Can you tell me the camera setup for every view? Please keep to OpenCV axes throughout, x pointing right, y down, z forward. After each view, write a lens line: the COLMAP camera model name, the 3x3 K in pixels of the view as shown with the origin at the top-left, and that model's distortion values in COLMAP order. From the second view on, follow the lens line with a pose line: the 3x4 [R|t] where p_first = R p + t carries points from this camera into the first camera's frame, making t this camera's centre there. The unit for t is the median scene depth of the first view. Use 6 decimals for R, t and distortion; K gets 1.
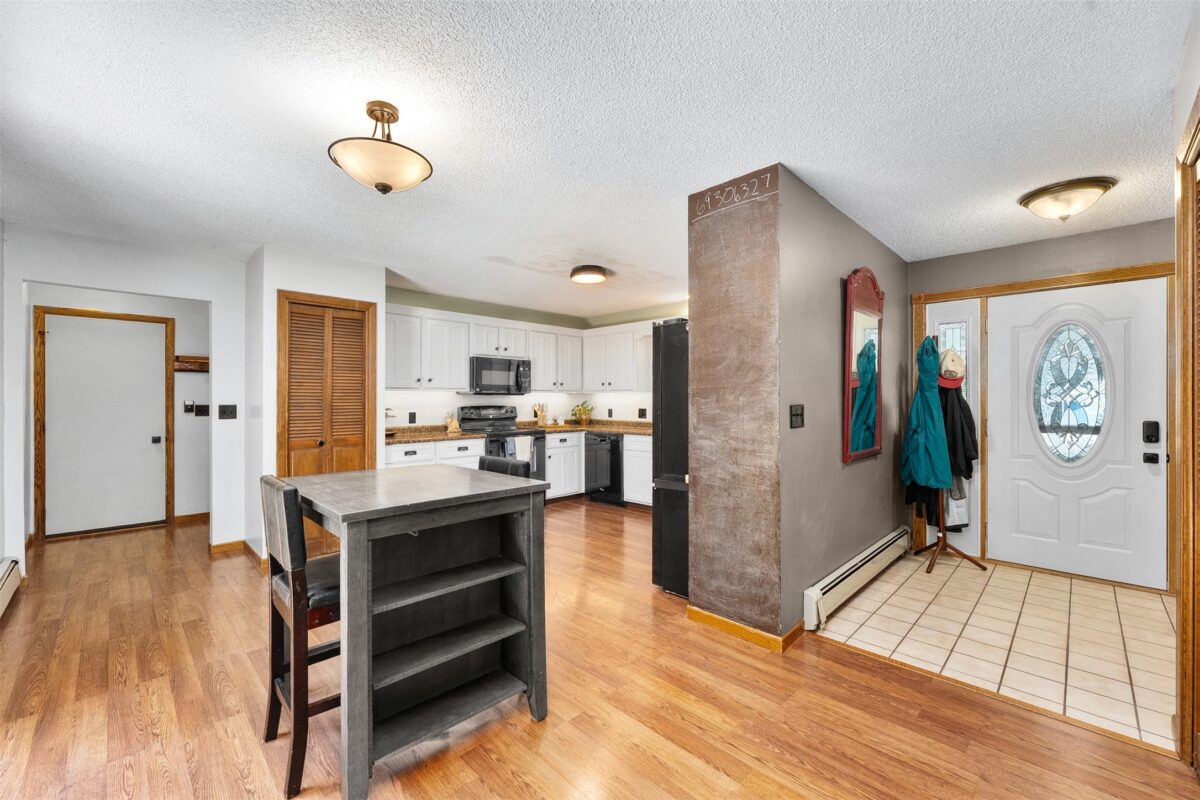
lens RADIAL K [[483.7, 0, 601.3], [0, 483.7, 398.9], [0, 0, 1]] dist [0.002387, -0.000907]
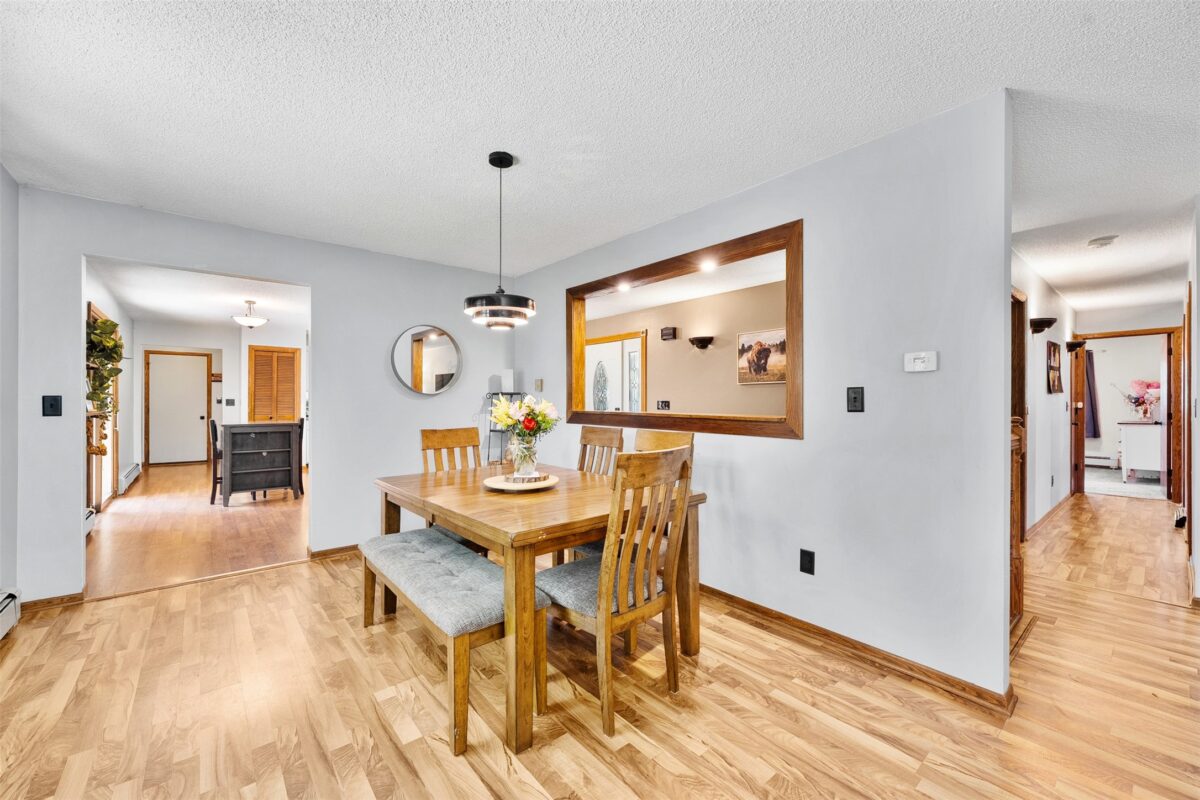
lens RADIAL K [[483.7, 0, 606.4], [0, 483.7, 400.2], [0, 0, 1]] dist [0.002387, -0.000907]
pose [[0.995461, 0.005518, -0.095006, 0.967690], [-0.005355, 0.999984, 0.001967, 0.004827], [0.095015, -0.001449, 0.995475, -0.851882]]
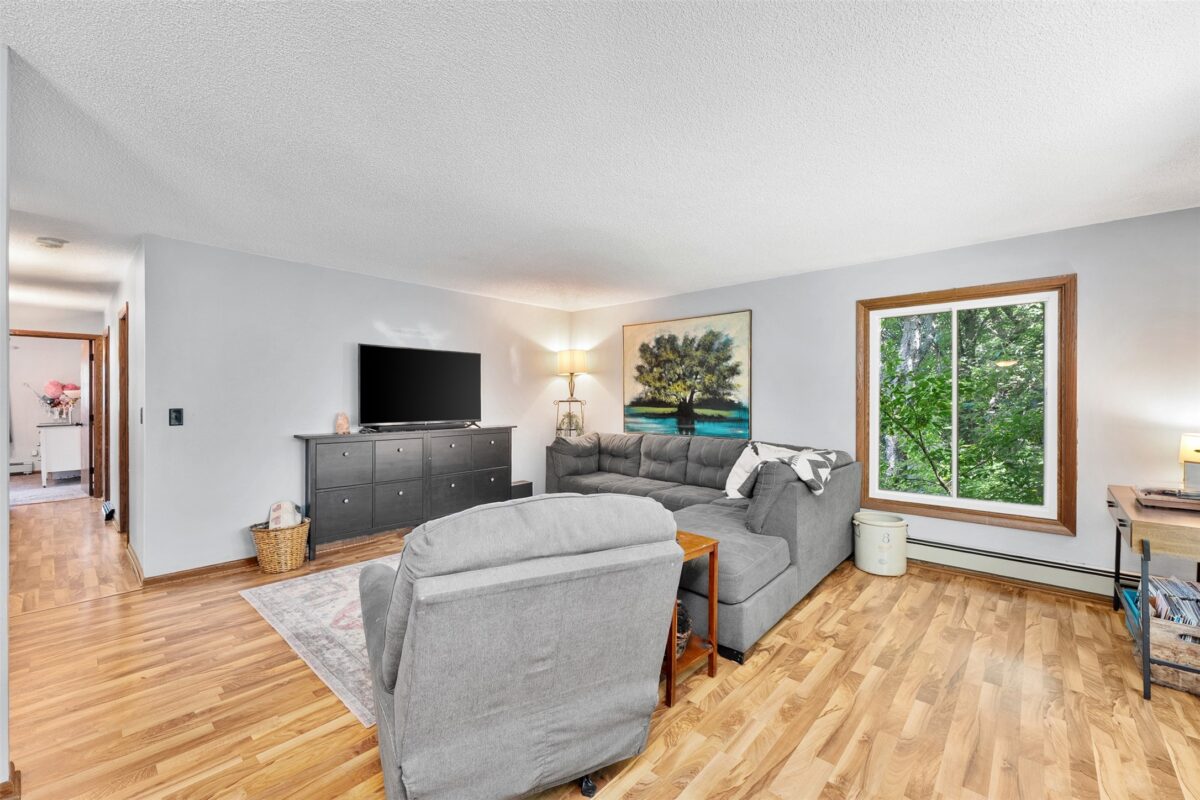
lens RADIAL K [[483.7, 0, 595.9], [0, 483.7, 401.2], [0, 0, 1]] dist [0.002387, -0.000907]
pose [[-0.035948, -0.001742, 0.999352, 0.907958], [-0.006381, 0.999978, 0.001513, -0.017397], [-0.999333, -0.006322, -0.035959, -0.805139]]
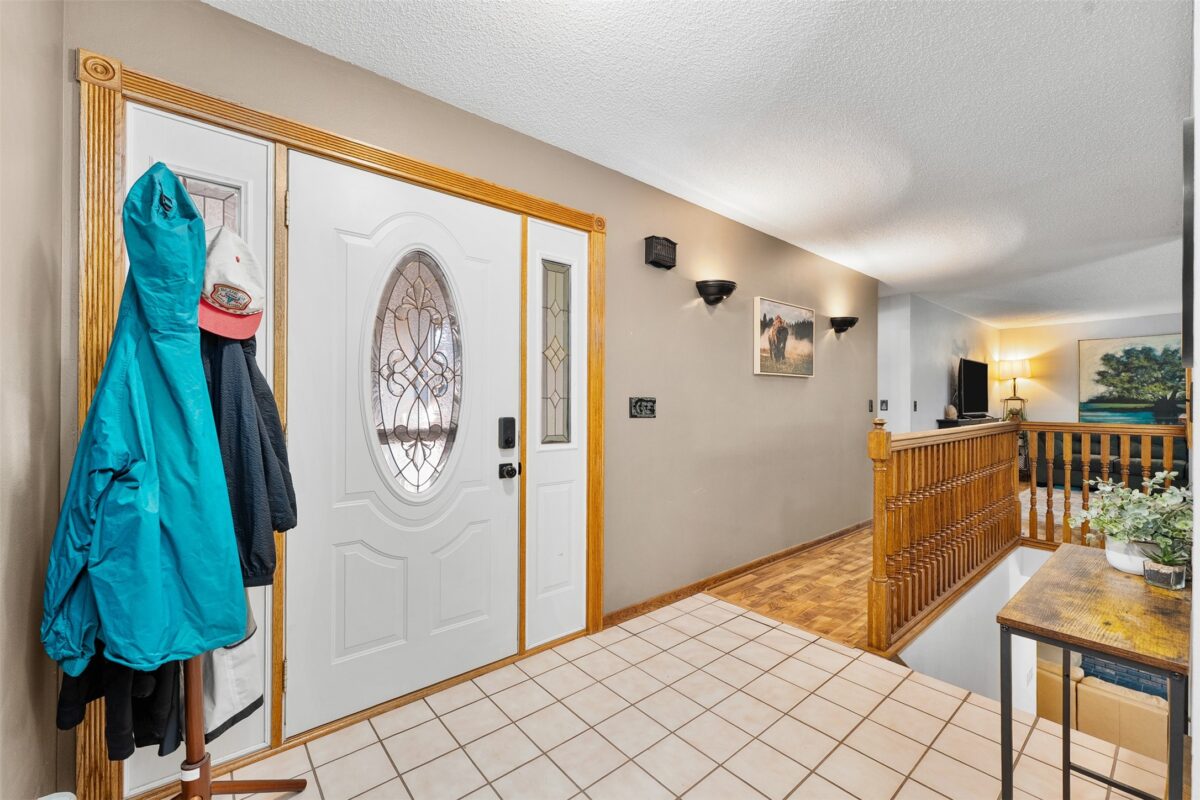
lens RADIAL K [[483.7, 0, 594.7], [0, 483.7, 402.0], [0, 0, 1]] dist [0.002387, -0.000907]
pose [[0.112539, 0.007717, 0.993617, 0.344892], [-0.008352, 0.999942, -0.006820, 0.020815], [-0.993612, -0.007531, 0.112597, 0.596188]]
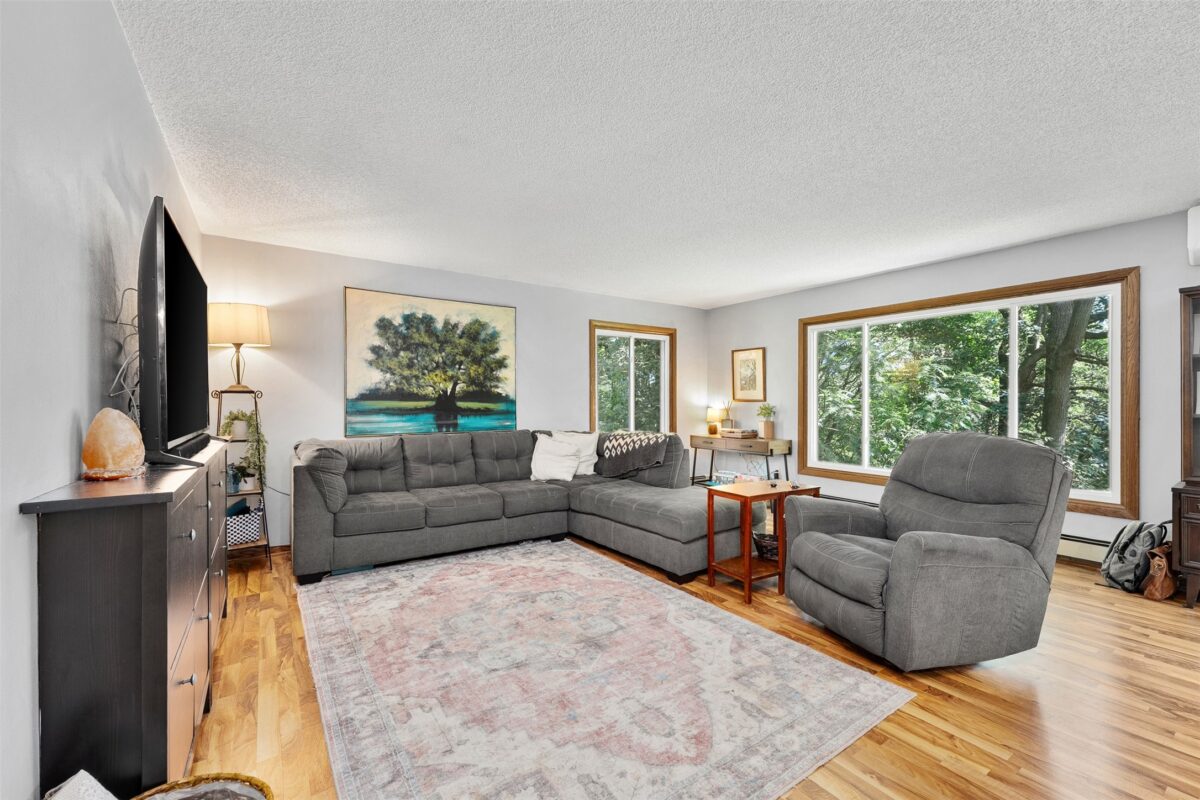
lens RADIAL K [[483.7, 0, 596.9], [0, 483.7, 406.6], [0, 0, 1]] dist [0.002387, -0.000907]
pose [[-0.979715, 0.002839, 0.200378, 1.579468], [0.003663, 0.999986, 0.003742, 0.009245], [-0.200365, 0.004400, -0.979711, -0.086198]]
